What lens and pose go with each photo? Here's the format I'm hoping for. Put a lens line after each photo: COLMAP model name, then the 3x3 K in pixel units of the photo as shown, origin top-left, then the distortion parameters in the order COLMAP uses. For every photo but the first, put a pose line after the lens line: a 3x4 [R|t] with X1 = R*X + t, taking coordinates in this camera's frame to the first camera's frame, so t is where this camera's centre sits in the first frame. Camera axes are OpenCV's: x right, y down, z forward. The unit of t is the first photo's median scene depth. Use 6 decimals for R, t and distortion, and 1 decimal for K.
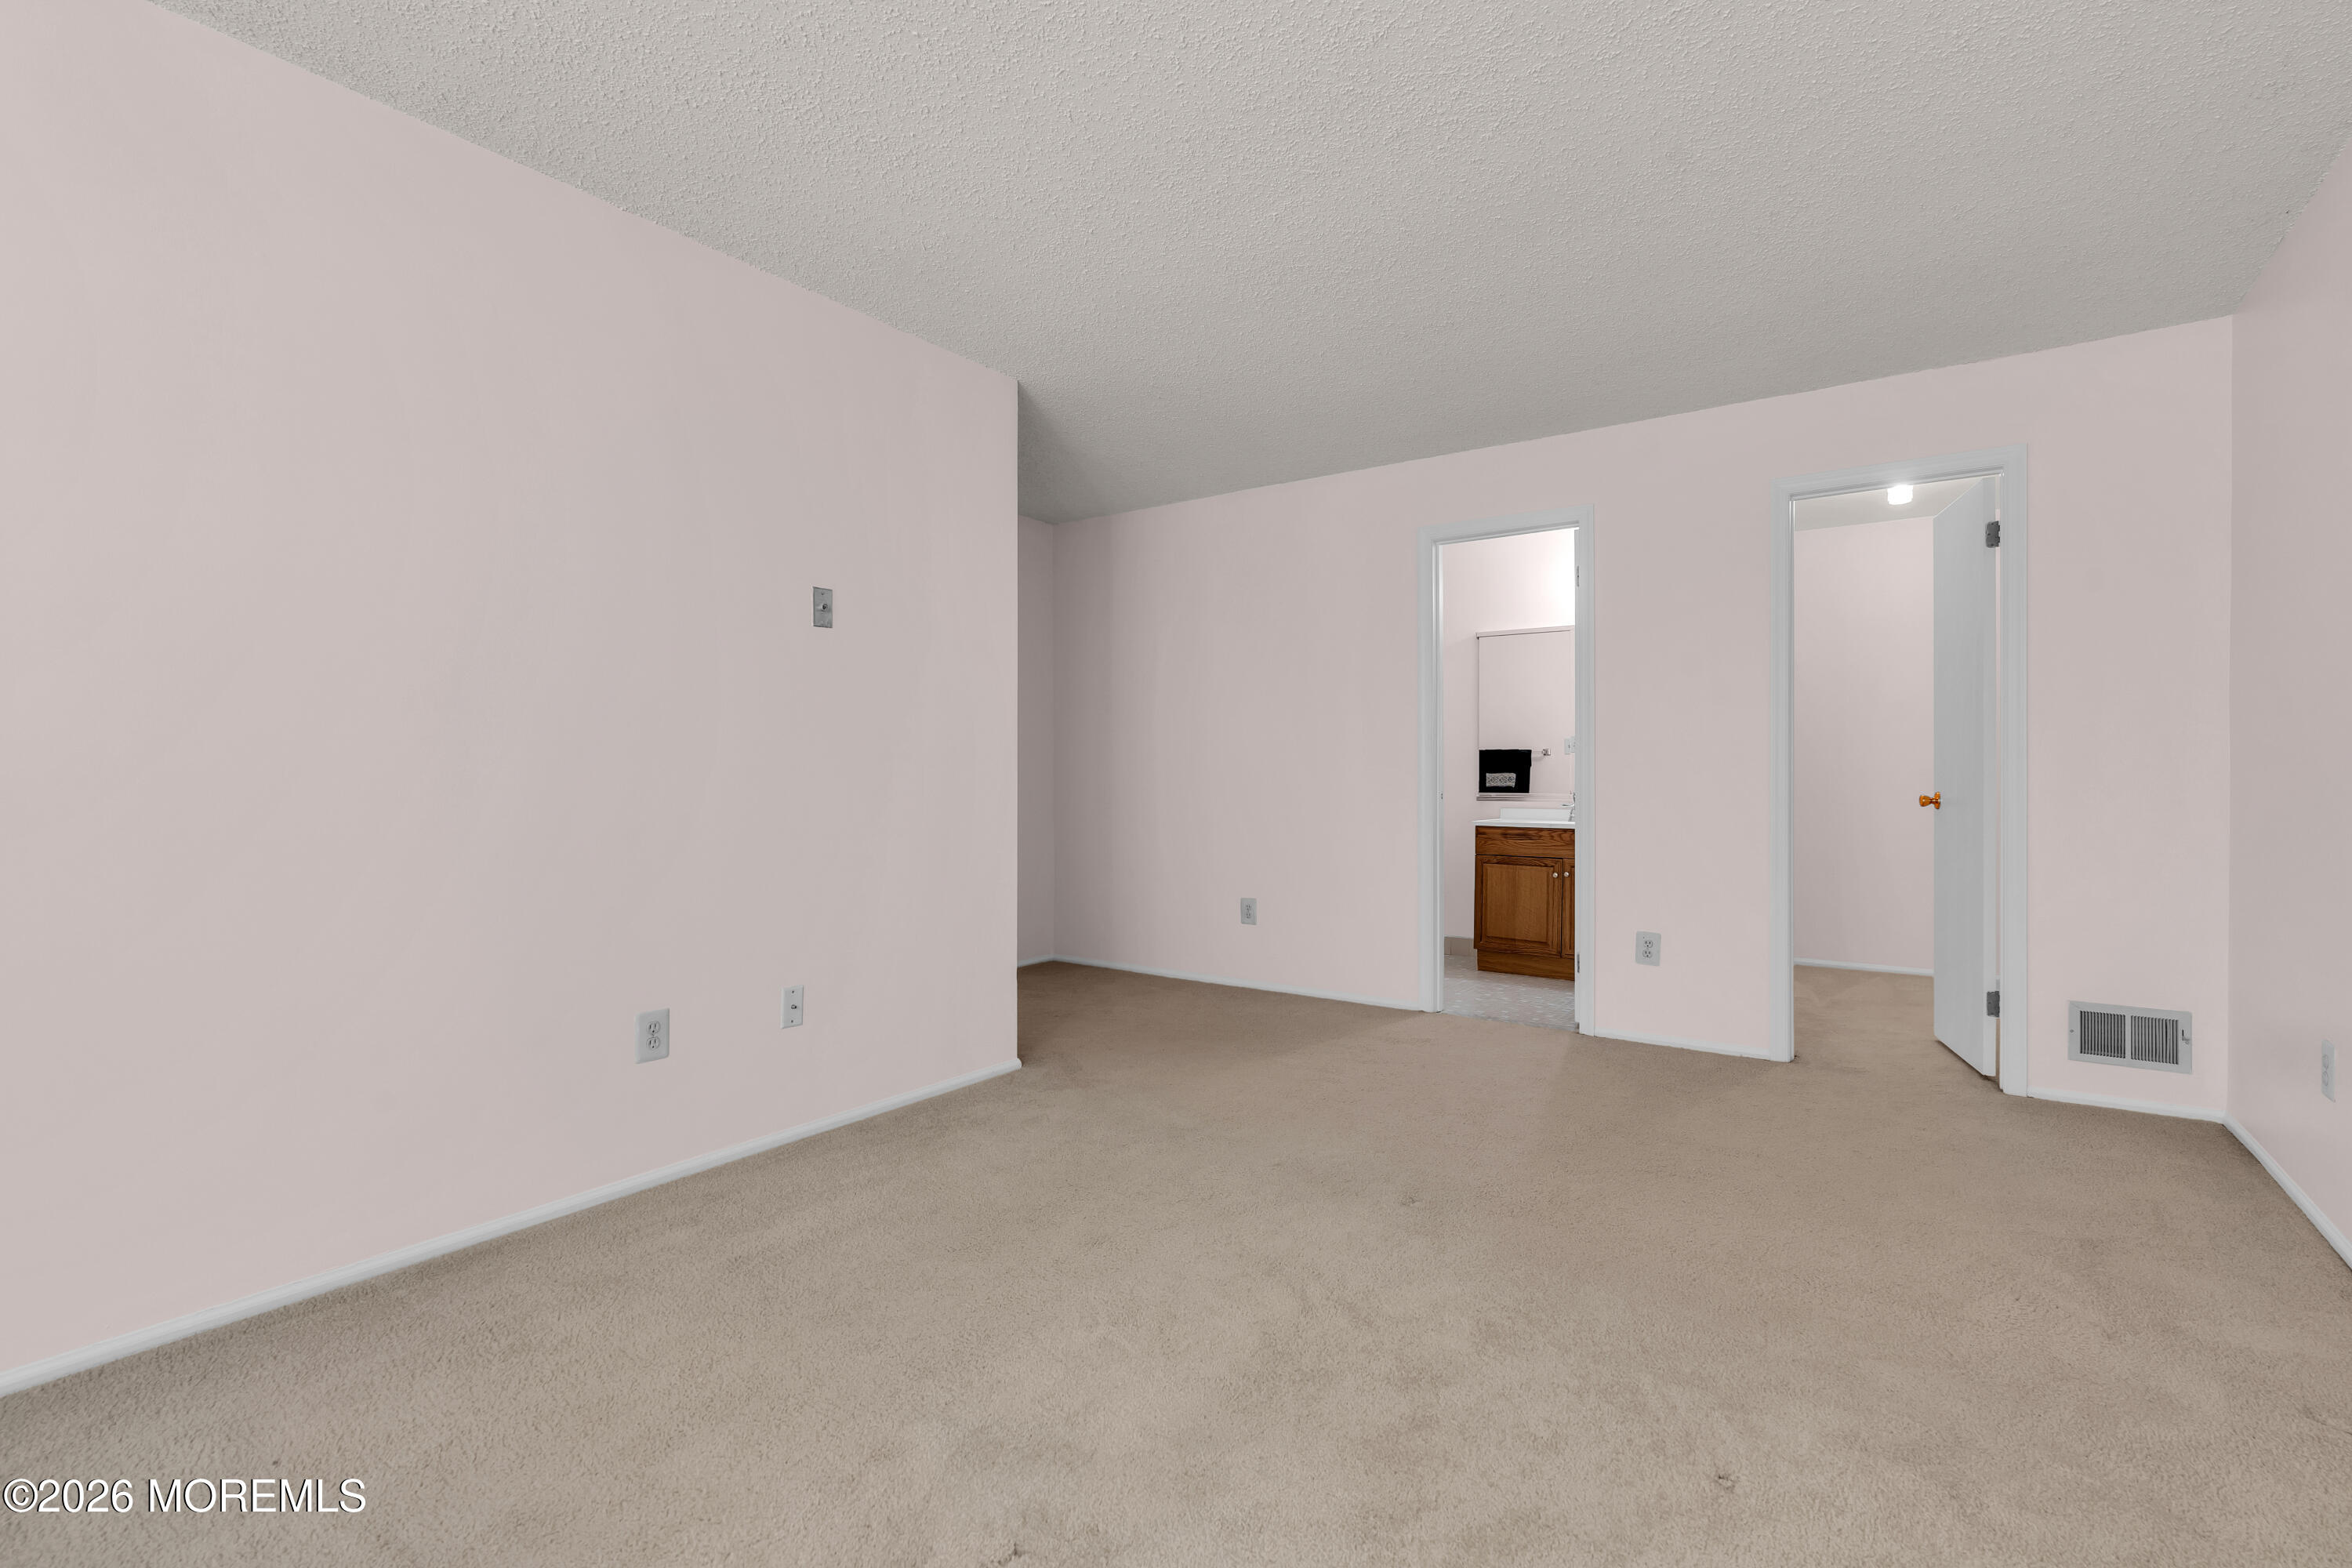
lens RADIAL K [[1064.0, 0, 1173.9], [0, 1064.0, 776.7], [0, 0, 1]] dist [-0.009836, 0.000572]
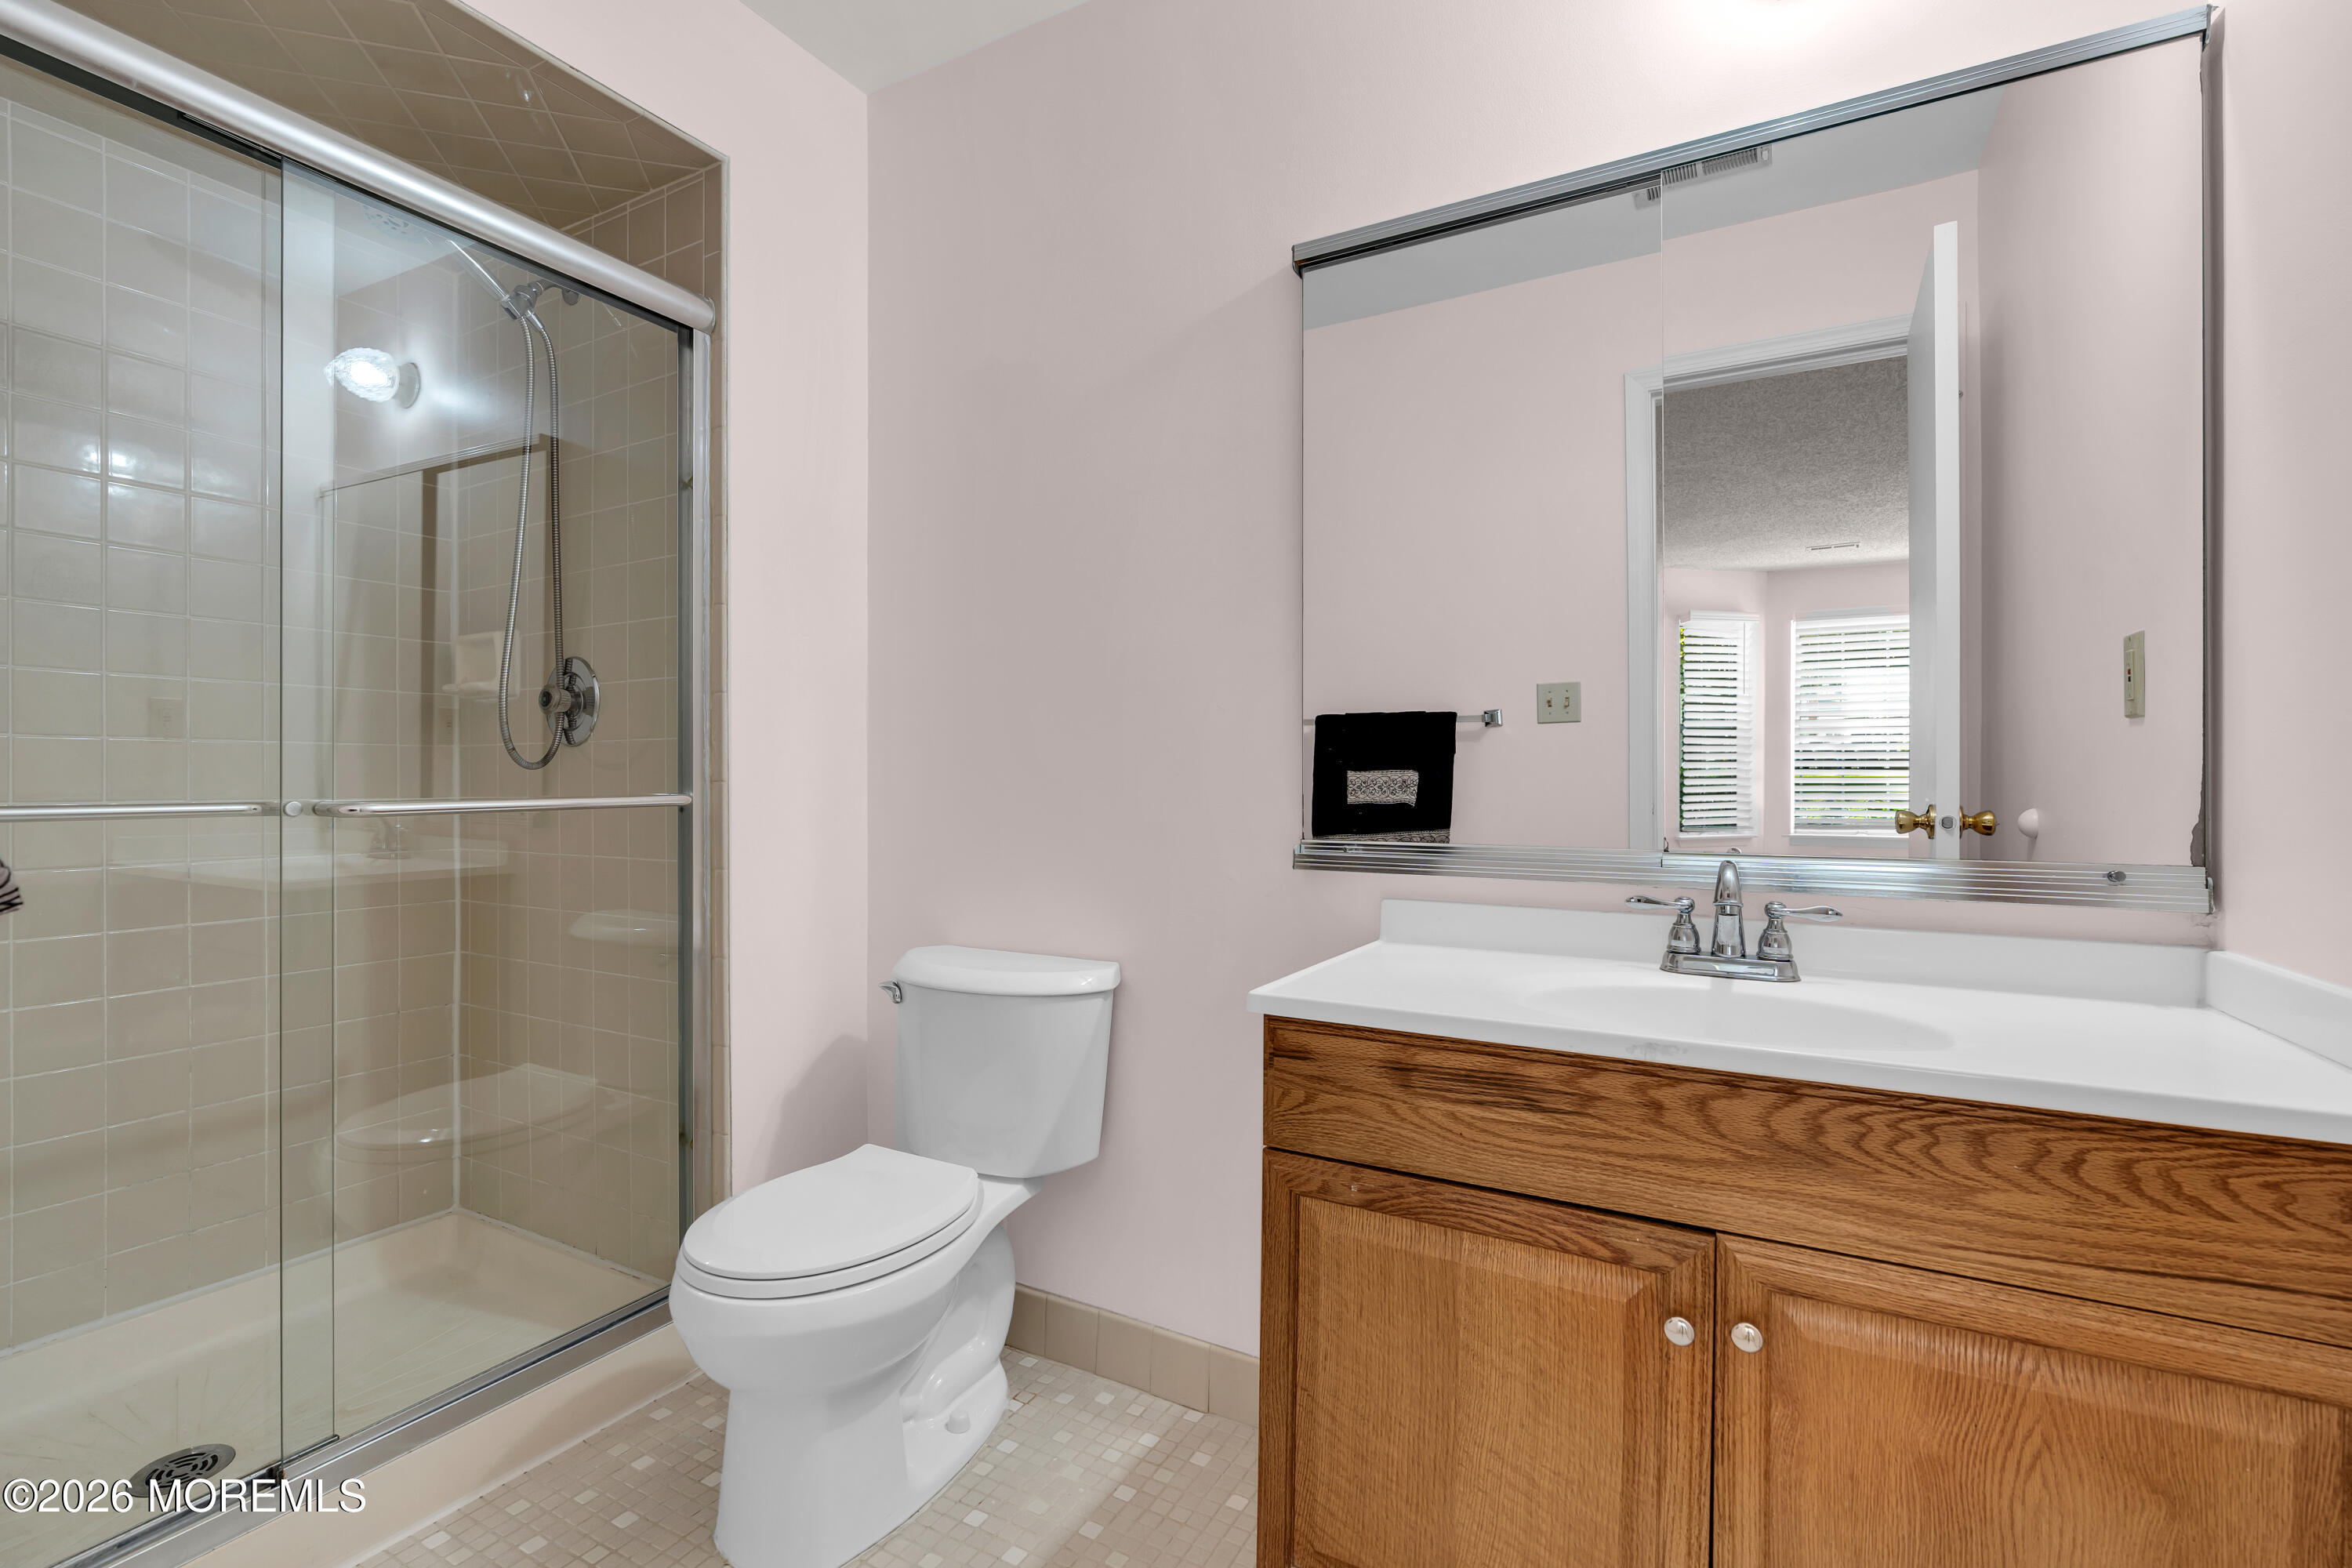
lens RADIAL K [[1064.0, 0, 1180.4], [0, 1064.0, 779.2], [0, 0, 1]] dist [-0.009836, 0.000572]
pose [[0.993396, 0.002207, 0.114716, 0.243422], [-0.002312, 0.999997, 0.000778, -0.000490], [-0.114714, -0.001038, 0.993398, 0.794856]]
